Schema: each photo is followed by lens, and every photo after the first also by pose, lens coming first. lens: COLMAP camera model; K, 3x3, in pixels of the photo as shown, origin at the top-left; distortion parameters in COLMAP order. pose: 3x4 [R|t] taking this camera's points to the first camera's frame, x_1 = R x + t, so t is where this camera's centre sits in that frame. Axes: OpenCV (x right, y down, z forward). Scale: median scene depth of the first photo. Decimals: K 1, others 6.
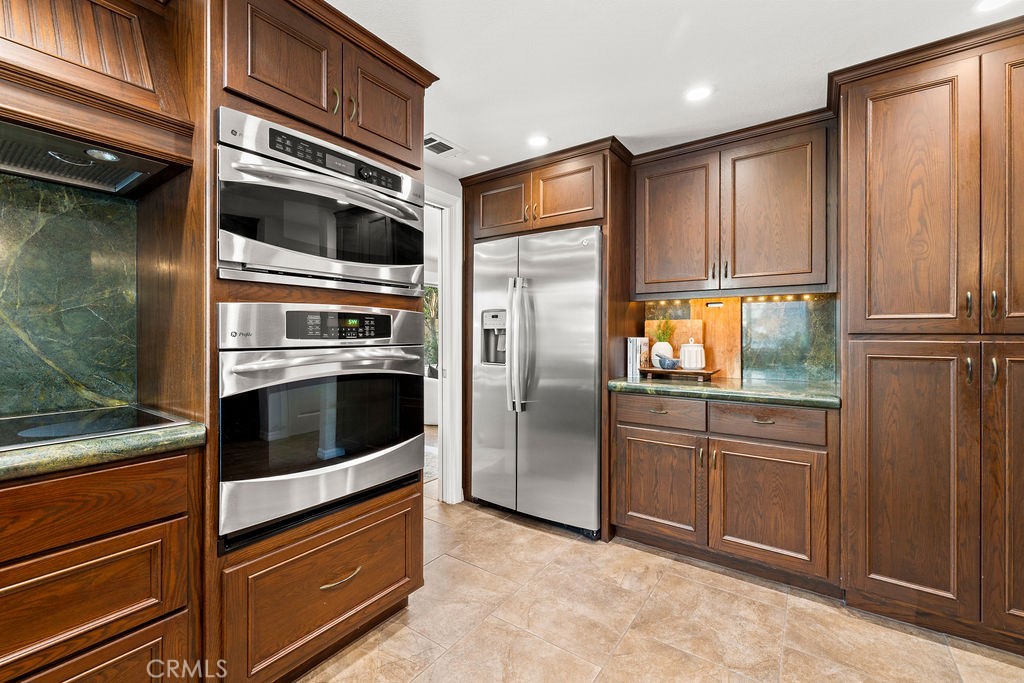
lens RADIAL K [[427.3, 0, 510.0], [0, 427.3, 334.5], [0, 0, 1]] dist [0.000124, -0.000018]
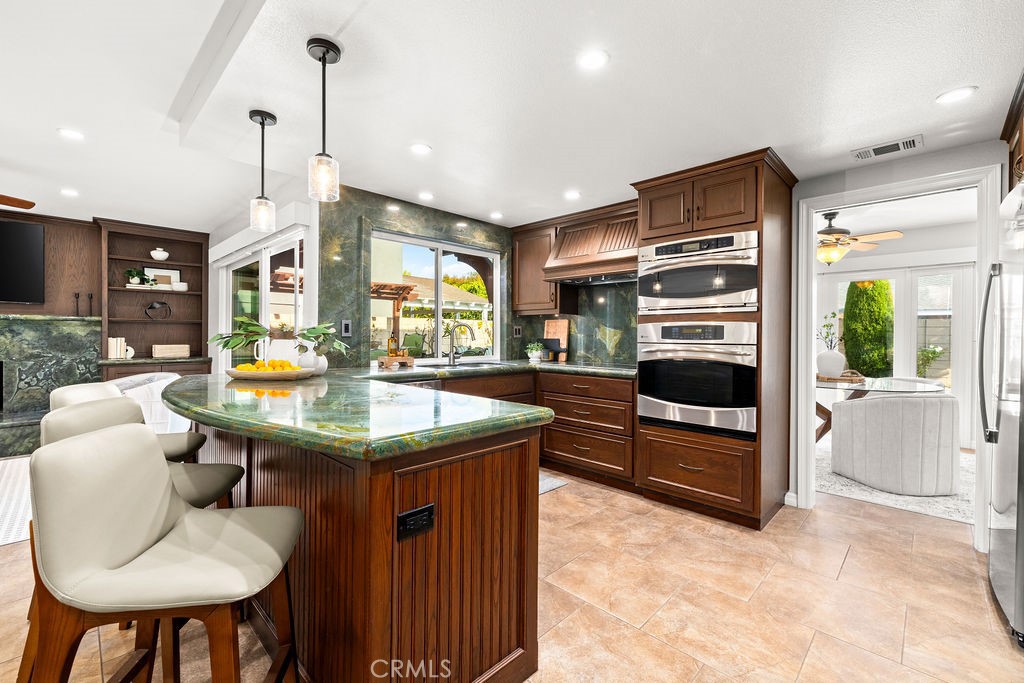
lens RADIAL K [[430.8, 0, 514.4], [0, 430.8, 335.2], [0, 0, 1]] dist [0.000769, 0.000081]
pose [[-0.141946, 0.000065, -0.989874, 1.110454], [-0.006649, 0.999977, 0.001019, -0.004016], [0.989852, 0.006726, -0.141943, 0.347652]]
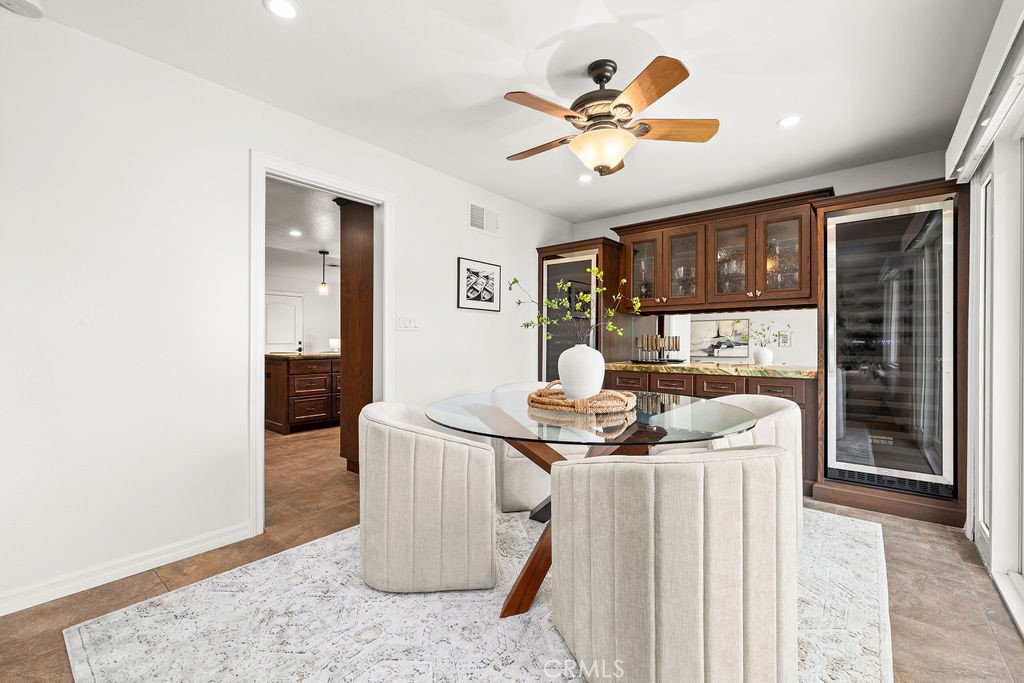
lens RADIAL K [[435.1, 0, 510.6], [0, 435.1, 343.5], [0, 0, 1]] dist [0.001562, 0.000204]
pose [[-0.997781, -0.003173, 0.066507, -0.965406], [-0.003218, 0.999995, -0.000574, 0.047818], [-0.066505, -0.000787, -0.997786, 2.549666]]
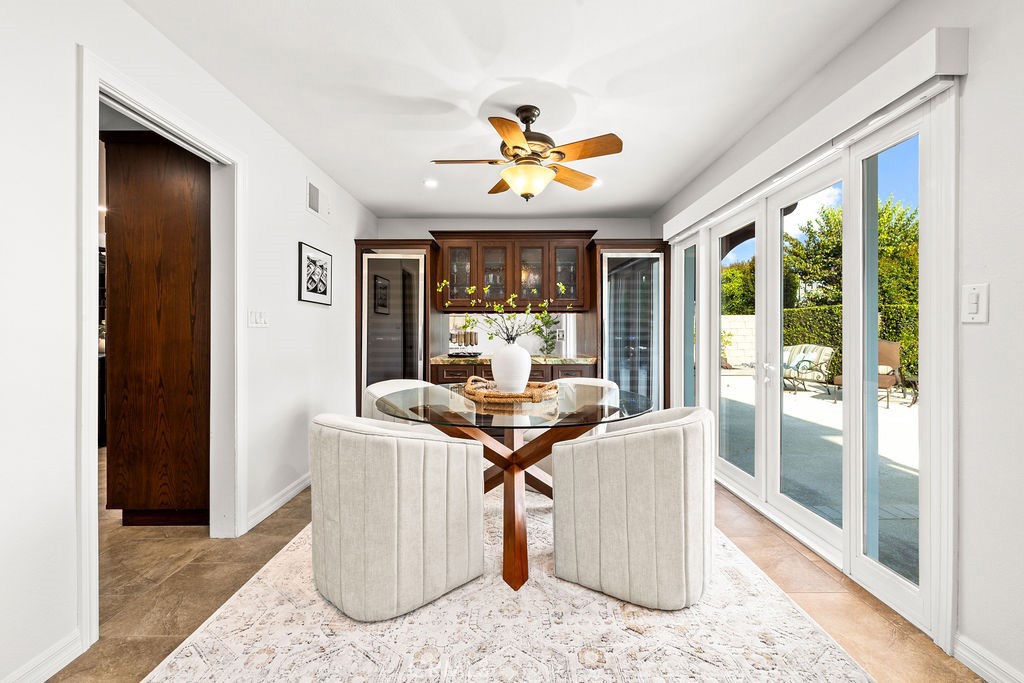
lens RADIAL K [[430.8, 0, 514.4], [0, 430.8, 335.2], [0, 0, 1]] dist [0.000769, 0.000081]
pose [[-0.807527, -0.000196, -0.589830, -0.373822], [0.000677, 0.999999, -0.001259, 0.027188], [0.589830, -0.001417, -0.807526, 2.466276]]
